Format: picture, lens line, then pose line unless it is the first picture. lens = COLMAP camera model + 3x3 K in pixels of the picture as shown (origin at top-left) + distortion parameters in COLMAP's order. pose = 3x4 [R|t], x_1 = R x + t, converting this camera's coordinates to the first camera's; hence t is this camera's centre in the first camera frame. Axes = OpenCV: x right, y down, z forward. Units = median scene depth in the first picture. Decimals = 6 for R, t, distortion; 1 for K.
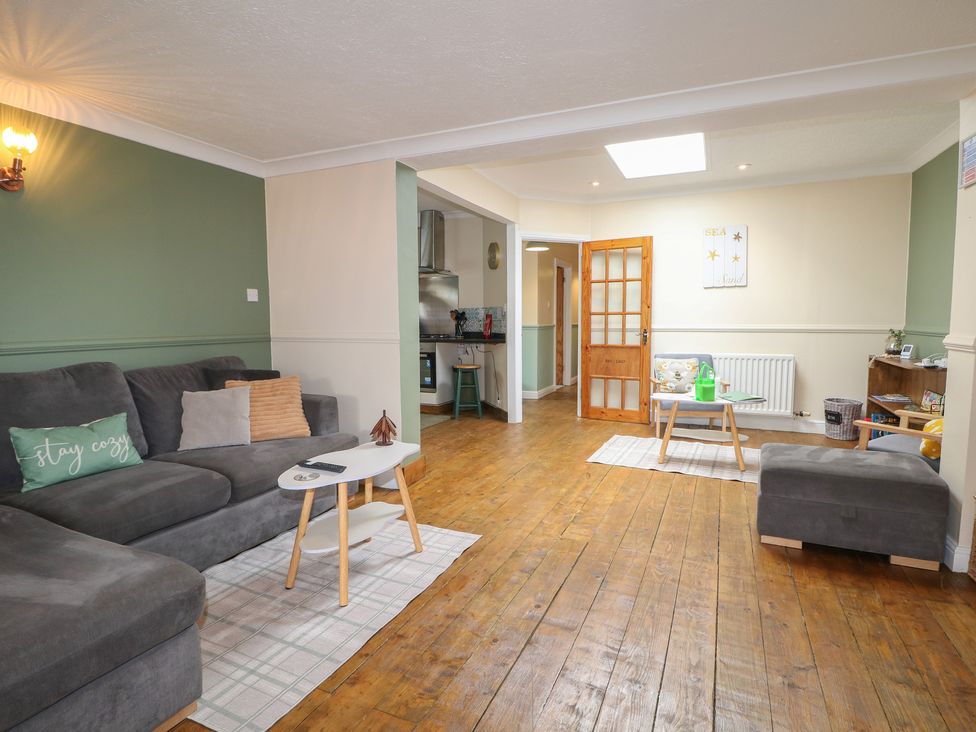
lens RADIAL K [[525.0, 0, 488.7], [0, 525.0, 363.8], [0, 0, 1]] dist [-0.000571, -0.000669]
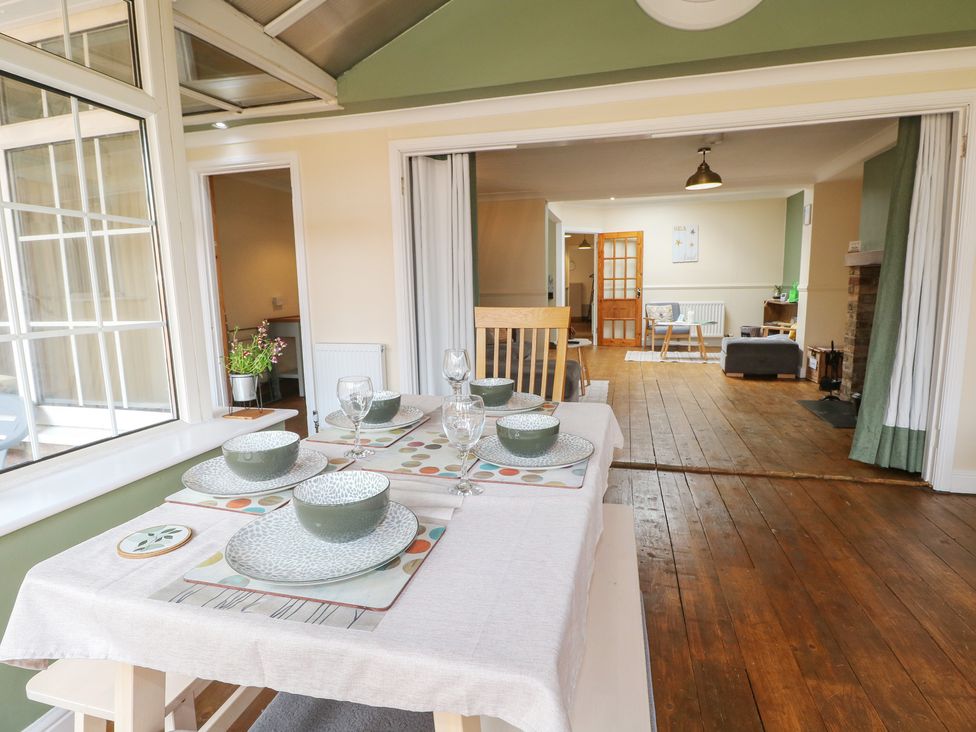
lens RADIAL K [[525.0, 0, 485.7], [0, 525.0, 363.0], [0, 0, 1]] dist [-0.000571, -0.000669]
pose [[0.986307, -0.035086, 0.161146, -0.434518], [0.026203, 0.998035, 0.056922, 0.059487], [-0.162826, -0.051920, 0.985288, -0.531583]]
